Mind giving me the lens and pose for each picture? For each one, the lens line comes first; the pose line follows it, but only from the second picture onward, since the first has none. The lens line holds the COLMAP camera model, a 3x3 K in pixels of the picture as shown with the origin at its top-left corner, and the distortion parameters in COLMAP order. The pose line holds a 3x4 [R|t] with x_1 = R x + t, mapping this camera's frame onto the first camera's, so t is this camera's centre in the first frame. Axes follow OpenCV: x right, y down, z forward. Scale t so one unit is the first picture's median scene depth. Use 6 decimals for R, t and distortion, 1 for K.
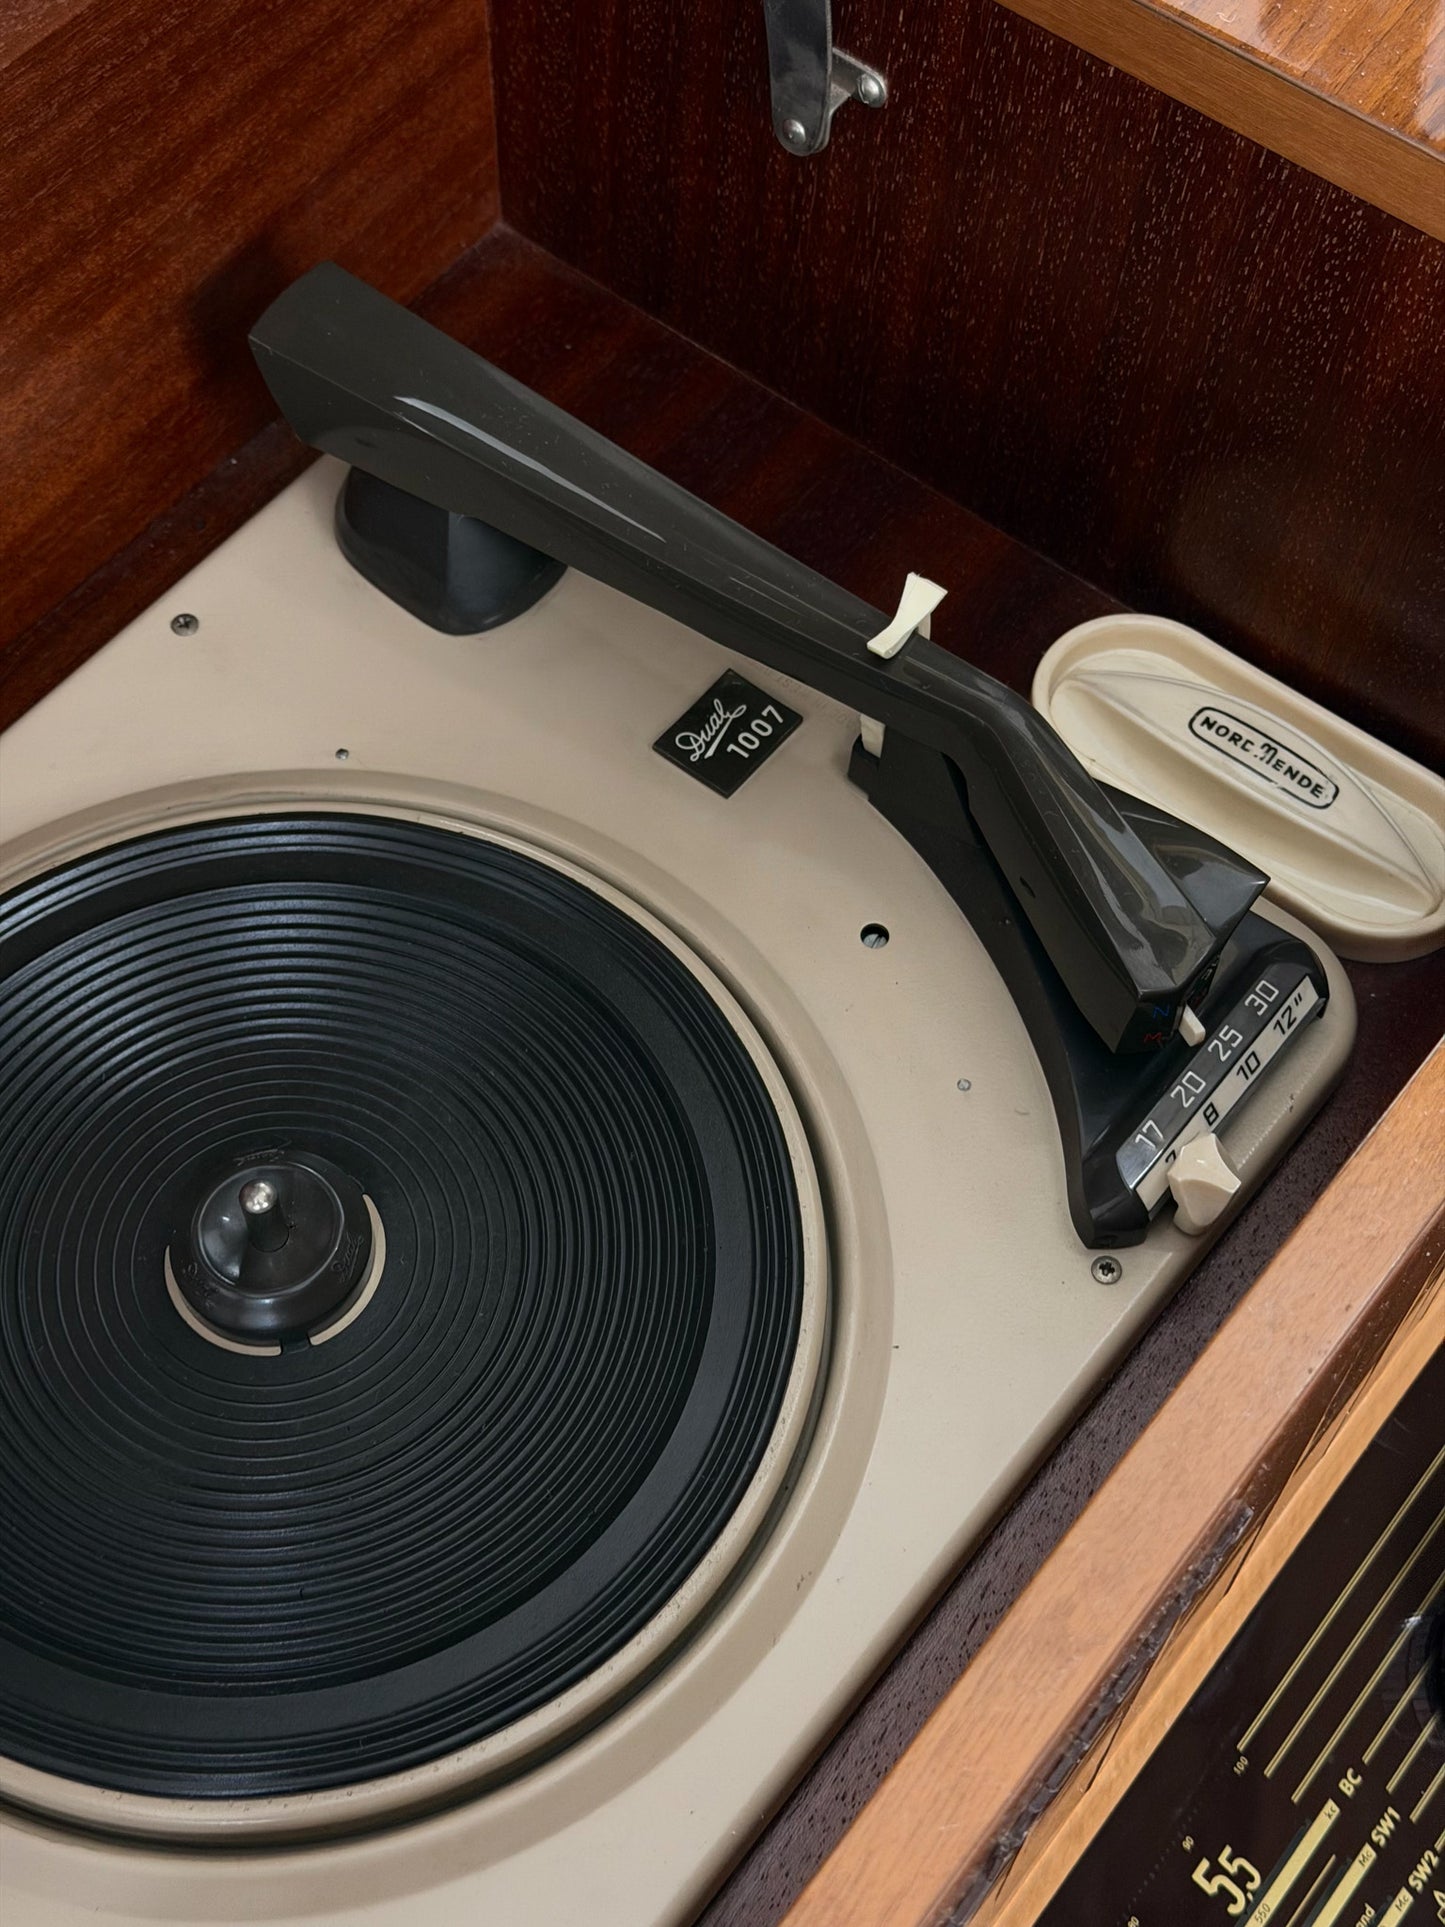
lens RADIAL K [[2670.0, 0, 725.6], [0, 2670.0, 965.1], [0, 0, 1]] dist [0.074337, 0.000000]
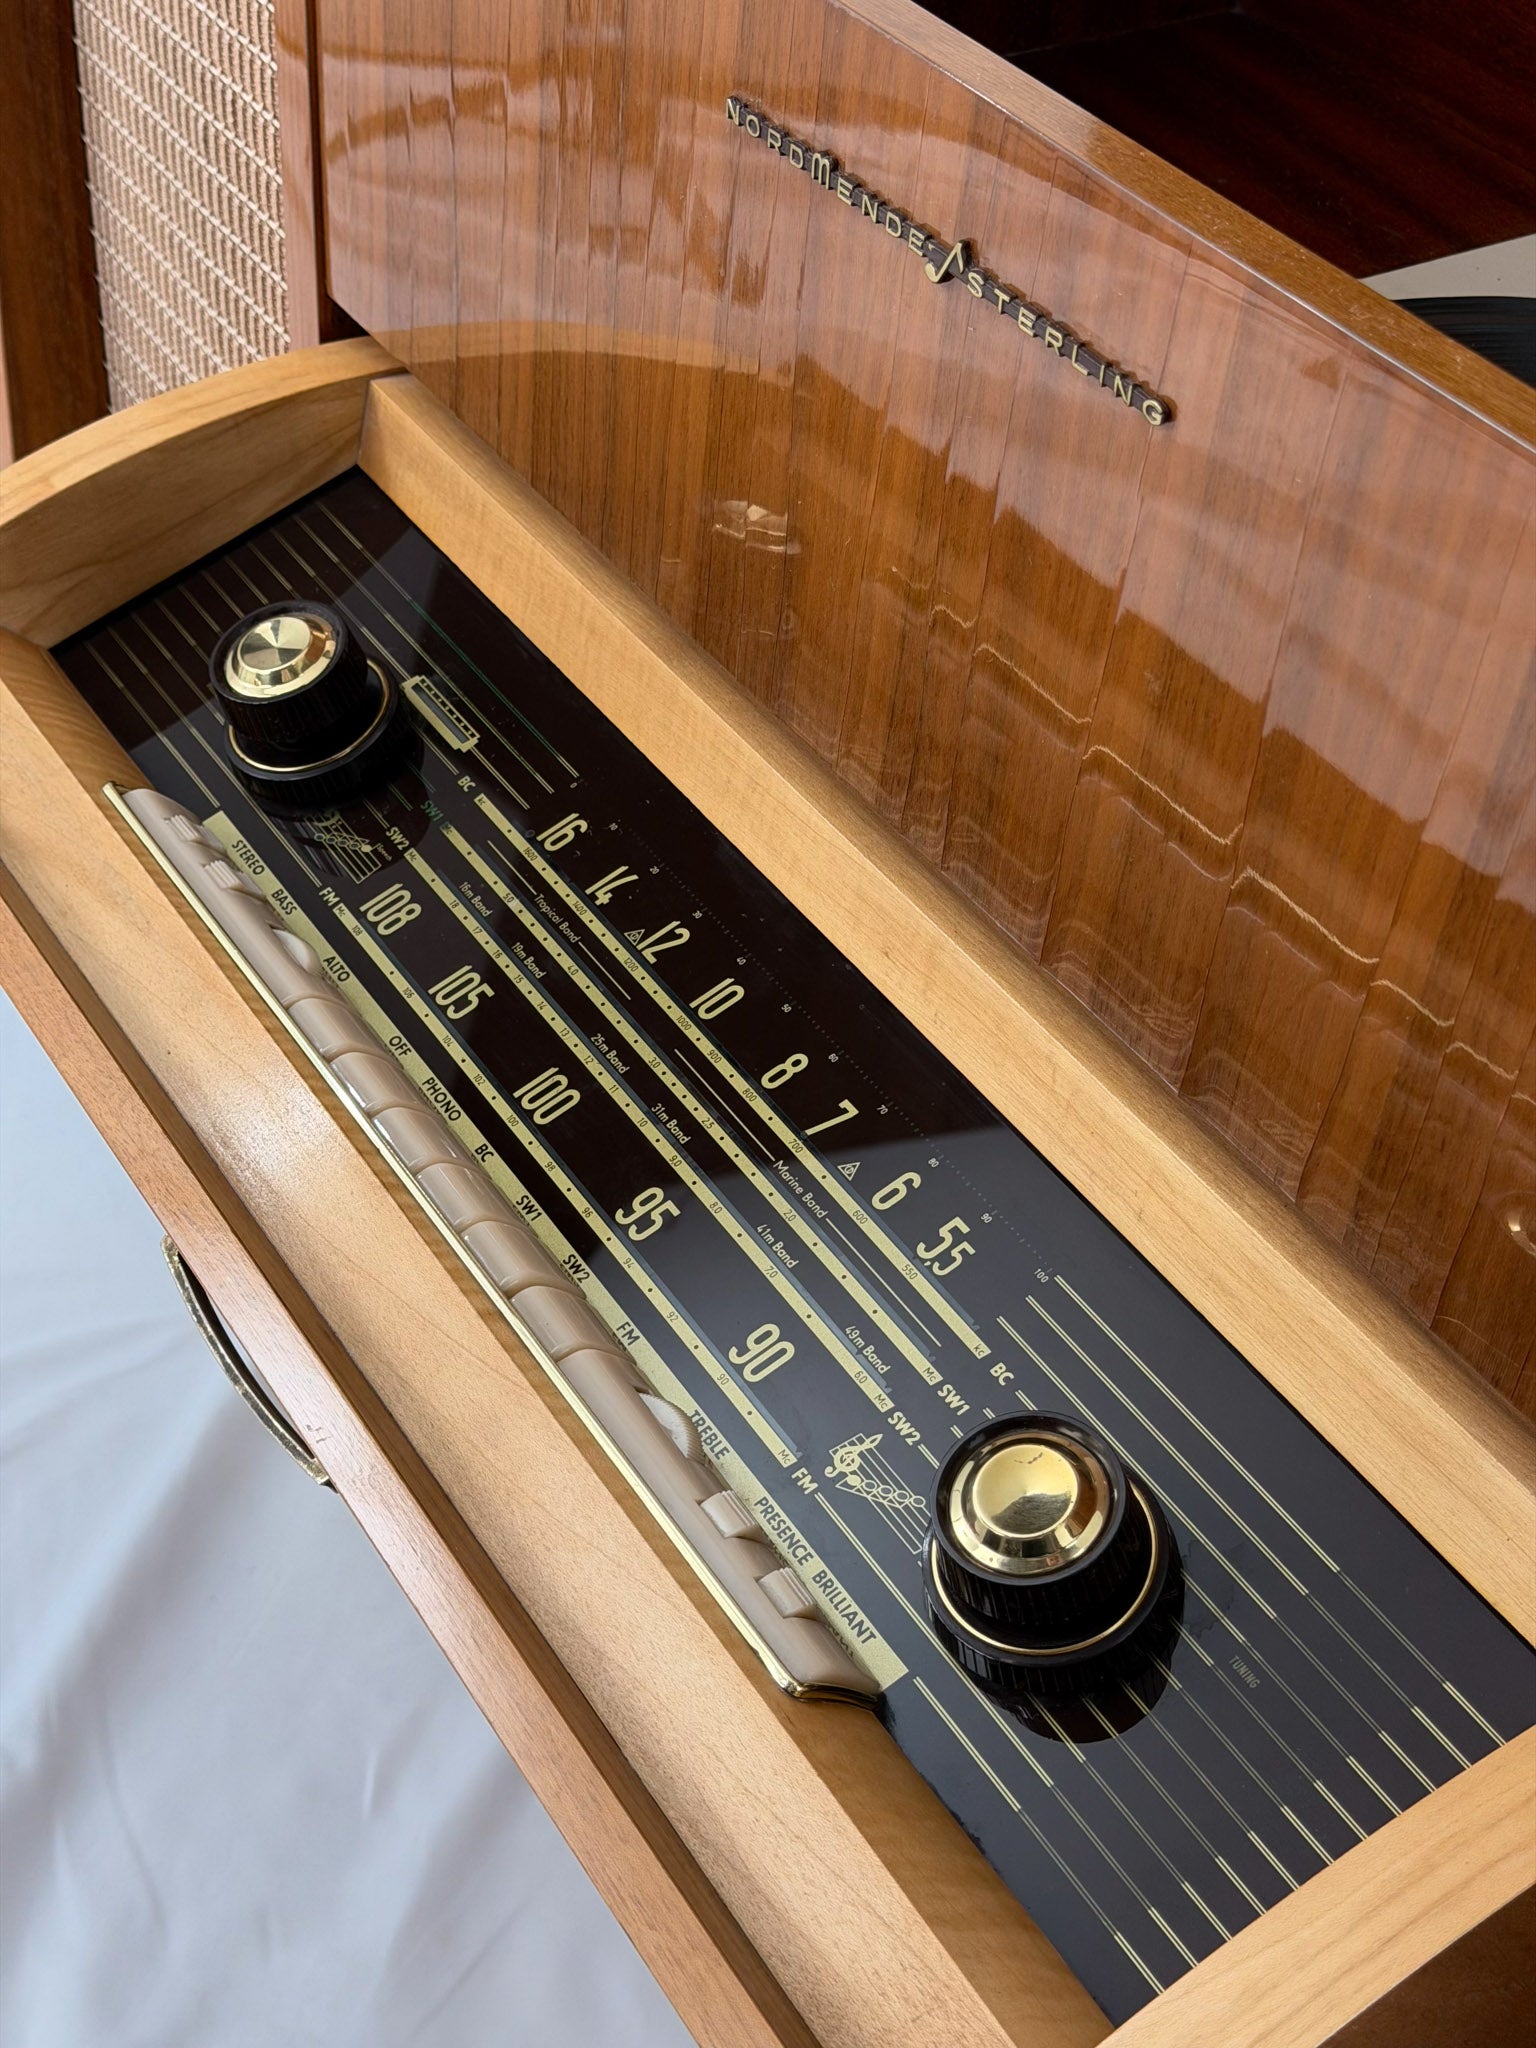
lens RADIAL K [[2837.7, 0, 780.9], [0, 2837.7, 1026.6], [0, 0, 1]] dist [0.074337, 0.000000]
pose [[-0.321260, 0.589516, -0.741123, 0.963939], [-0.849545, 0.166369, 0.500595, -0.173480], [0.418408, 0.790438, 0.447373, 0.401777]]
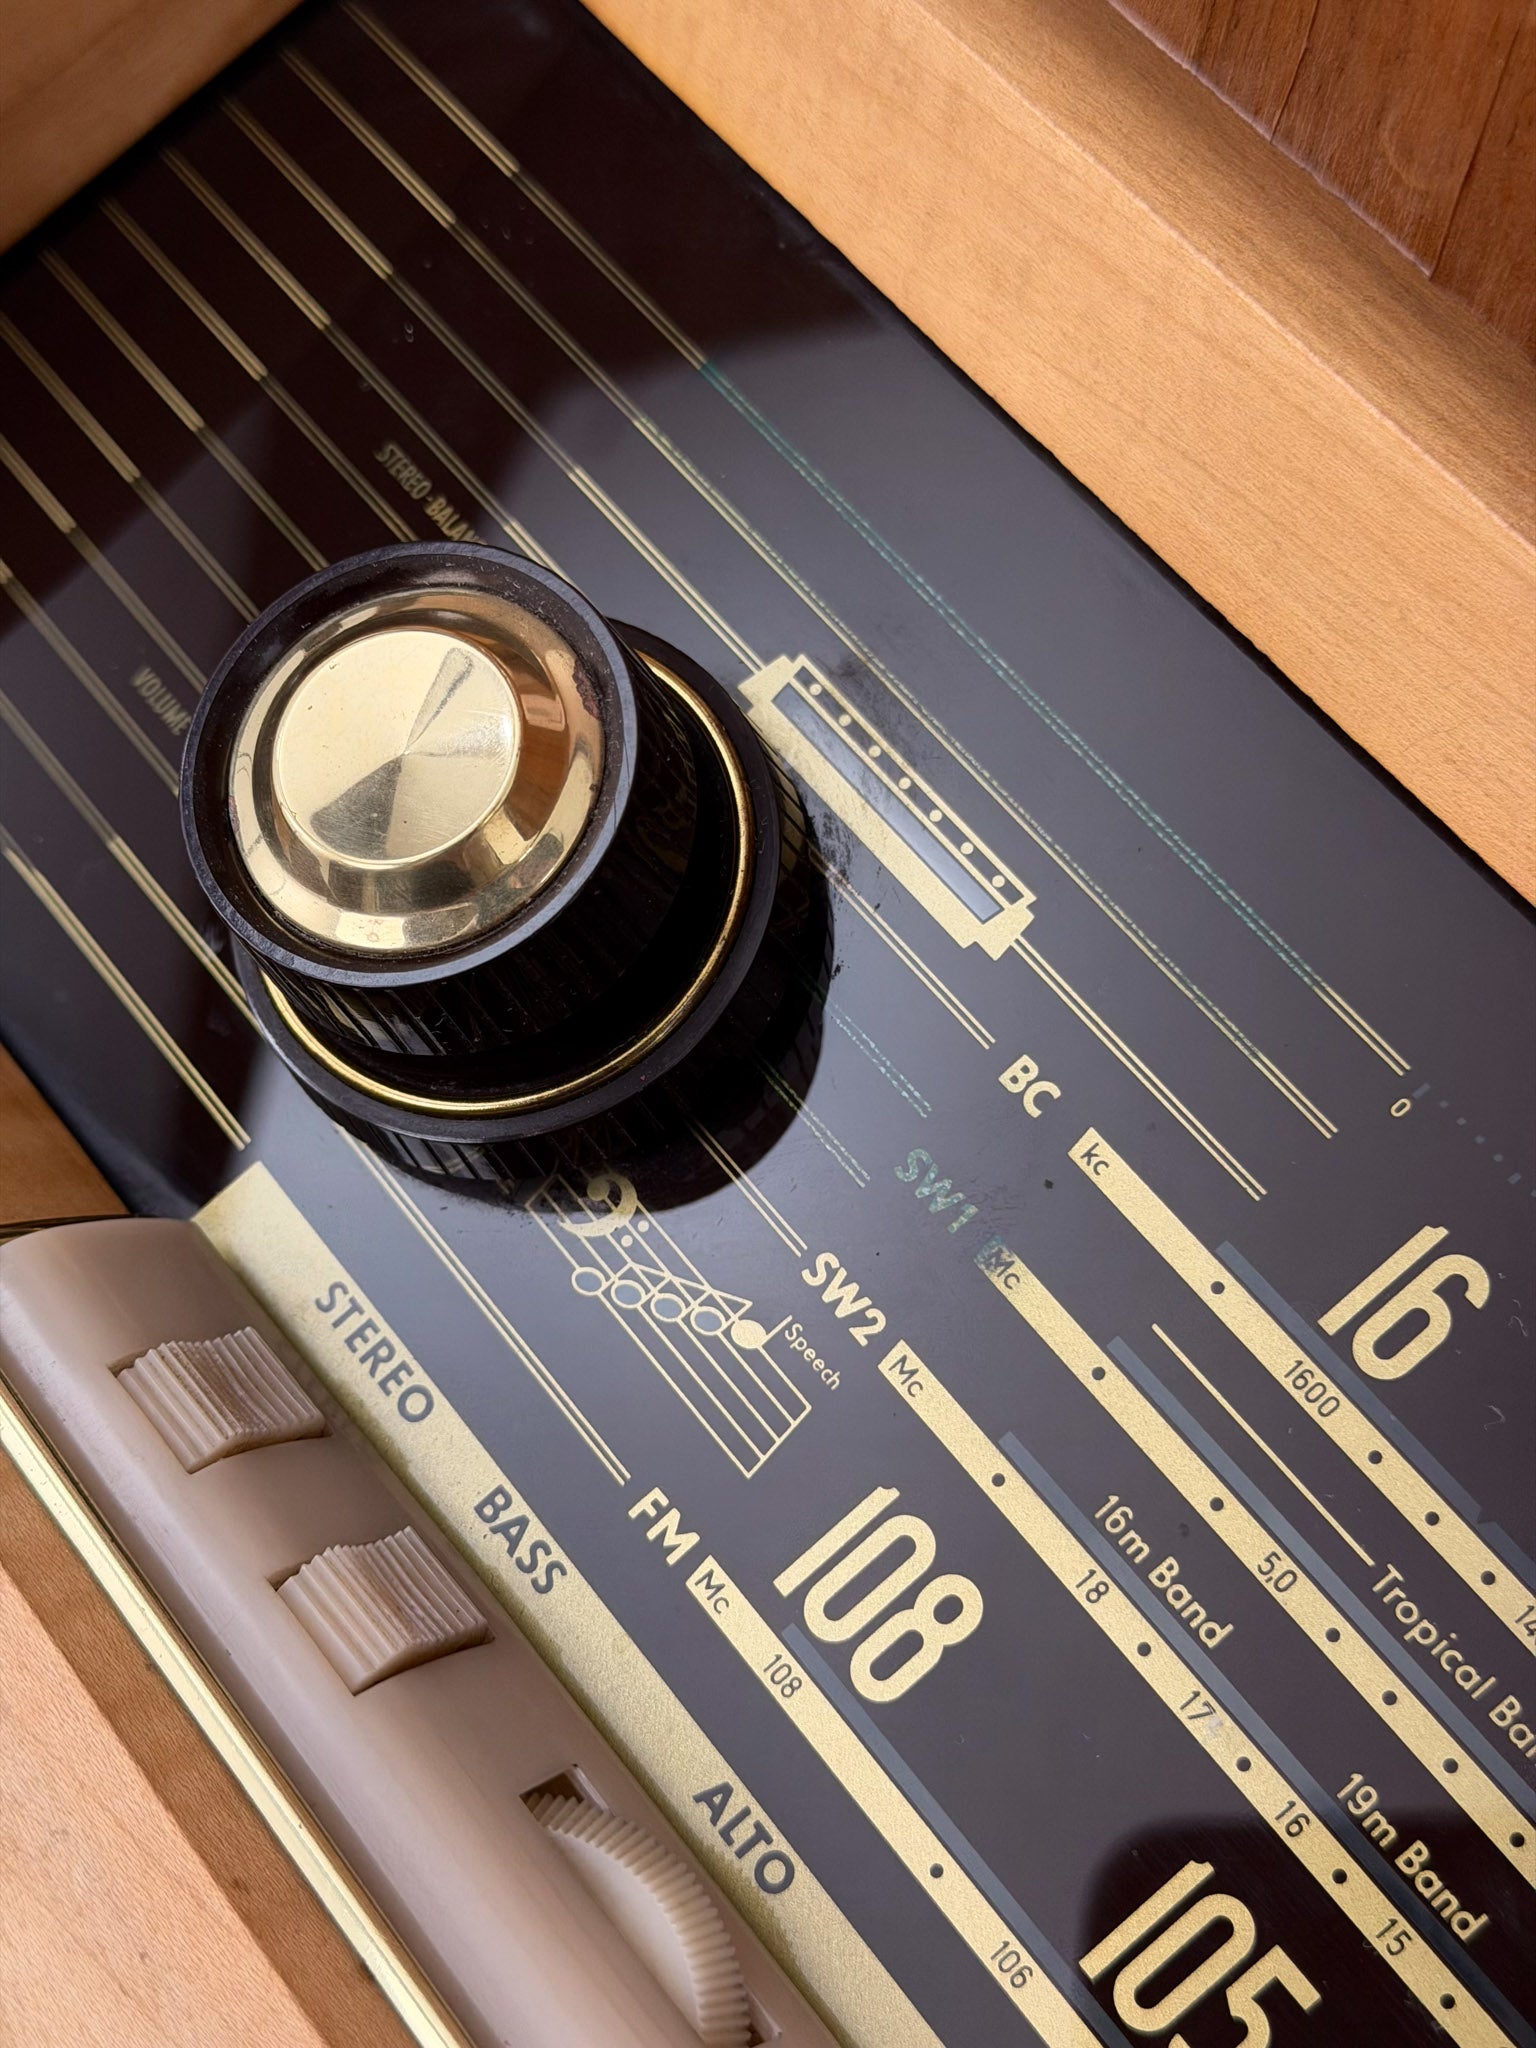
lens RADIAL K [[2837.7, 0, 788.9], [0, 2837.7, 1054.6], [0, 0, 1]] dist [0.074337, 0.000000]
pose [[-0.231465, 0.825803, -0.514269, 0.191534], [-0.864322, 0.068063, 0.498313, 0.410011], [0.446511, 0.559836, 0.698005, 0.528926]]
